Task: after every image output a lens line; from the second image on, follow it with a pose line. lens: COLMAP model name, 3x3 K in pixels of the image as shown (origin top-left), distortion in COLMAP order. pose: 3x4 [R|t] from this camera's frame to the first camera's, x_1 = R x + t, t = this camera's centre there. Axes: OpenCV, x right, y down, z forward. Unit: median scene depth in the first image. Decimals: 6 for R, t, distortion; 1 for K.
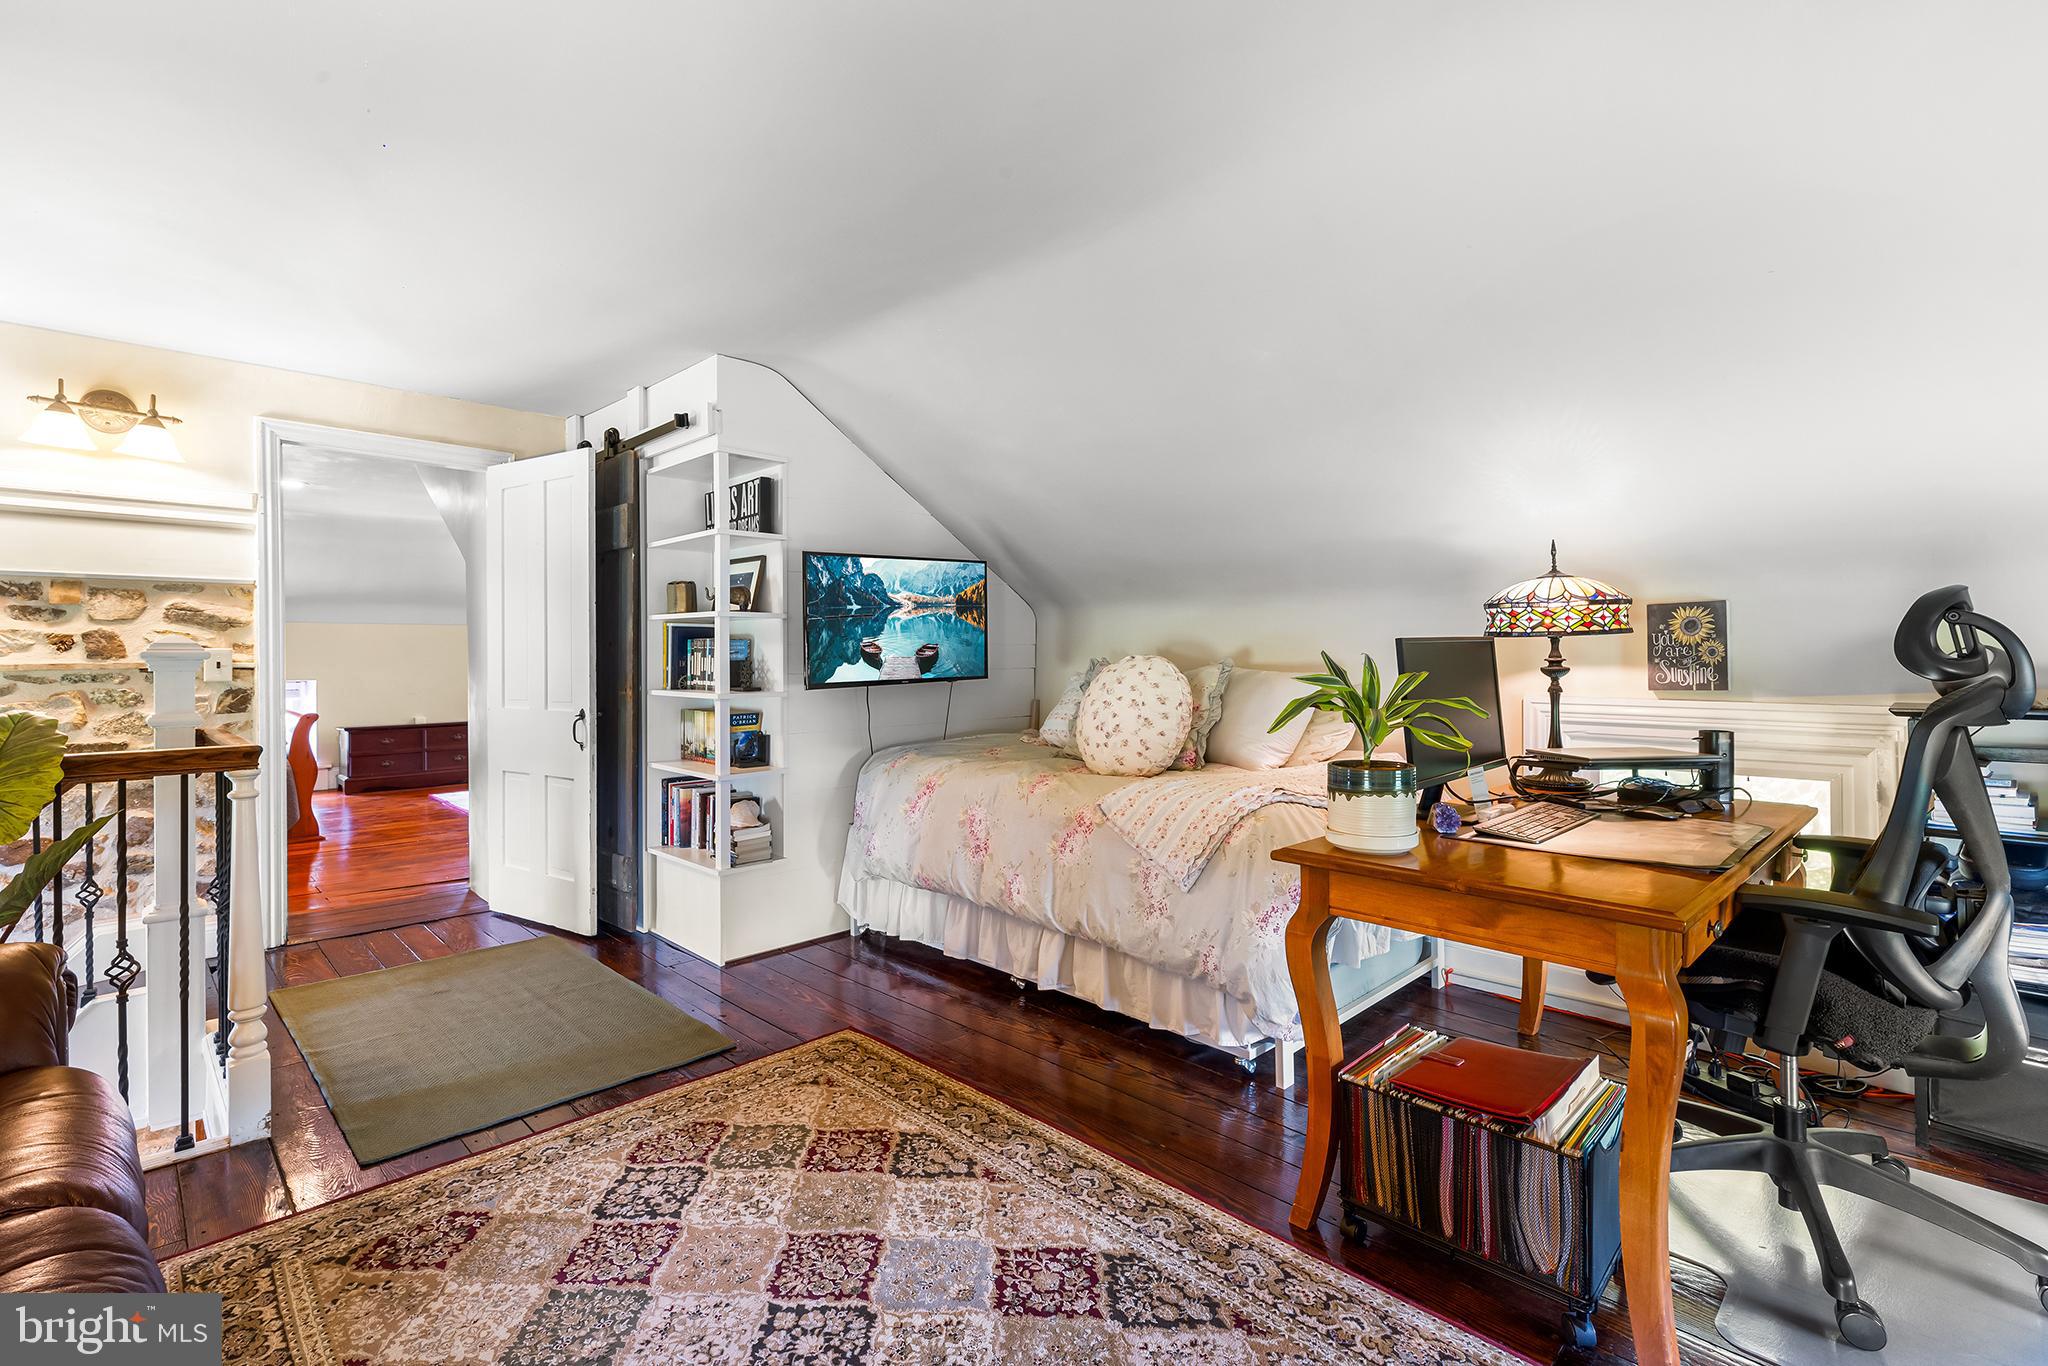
lens RADIAL K [[928.2, 0, 1028.8], [0, 928.2, 668.6], [0, 0, 1]] dist [0.010535, -0.001127]
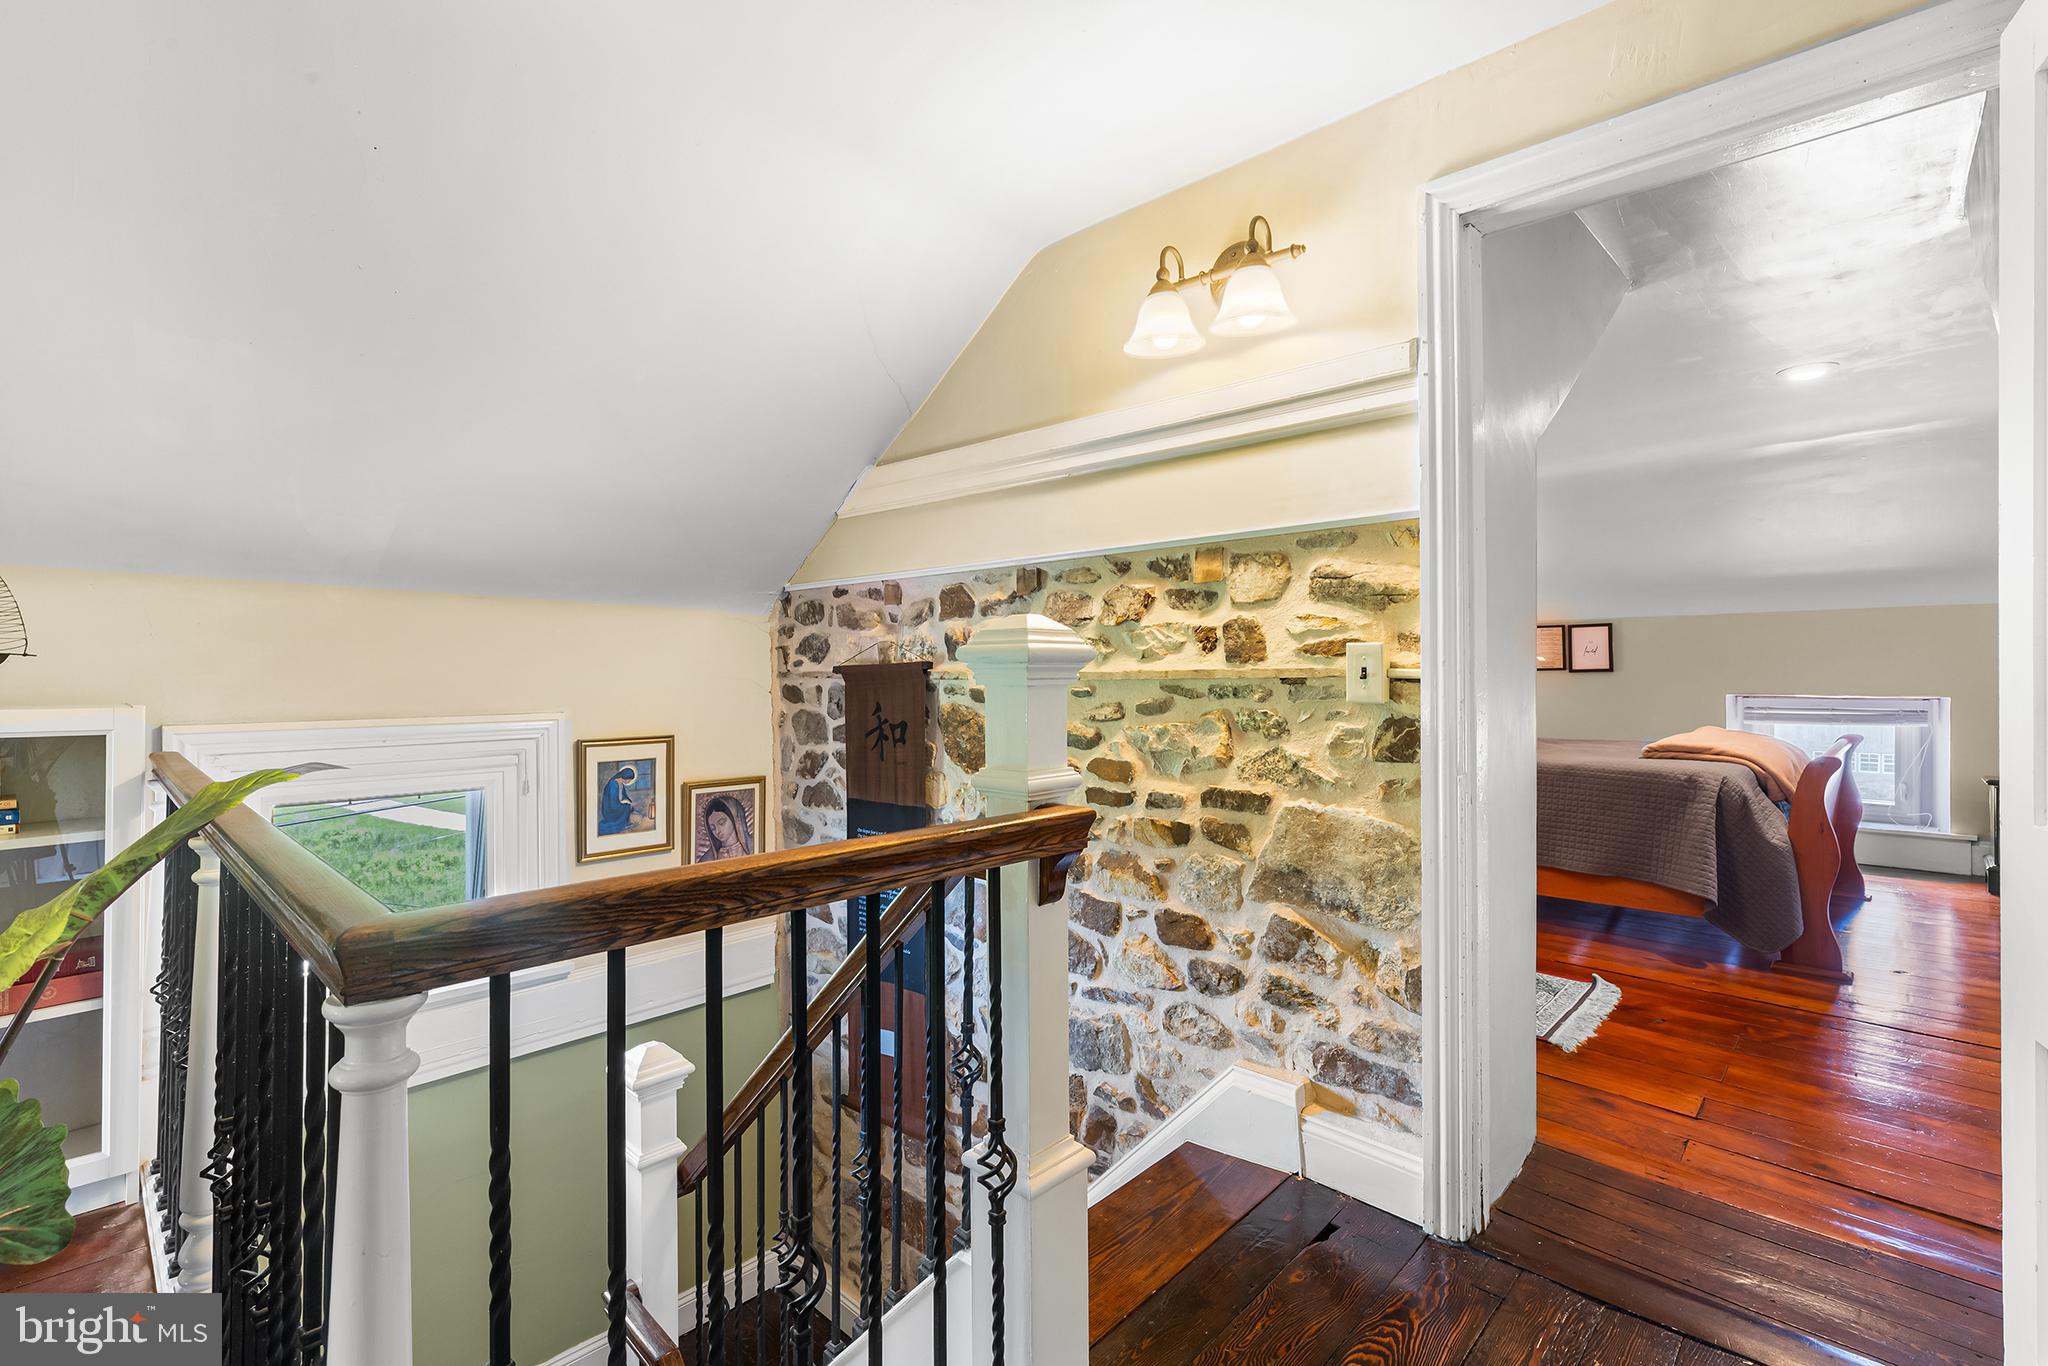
lens RADIAL K [[928.2, 0, 1028.5], [0, 928.2, 668.8], [0, 0, 1]] dist [0.010535, -0.001127]
pose [[0.024066, 0.002877, -0.999706, -0.343044], [-0.006569, 0.999975, 0.002719, -0.006709], [0.999689, 0.006502, 0.024084, 0.826951]]
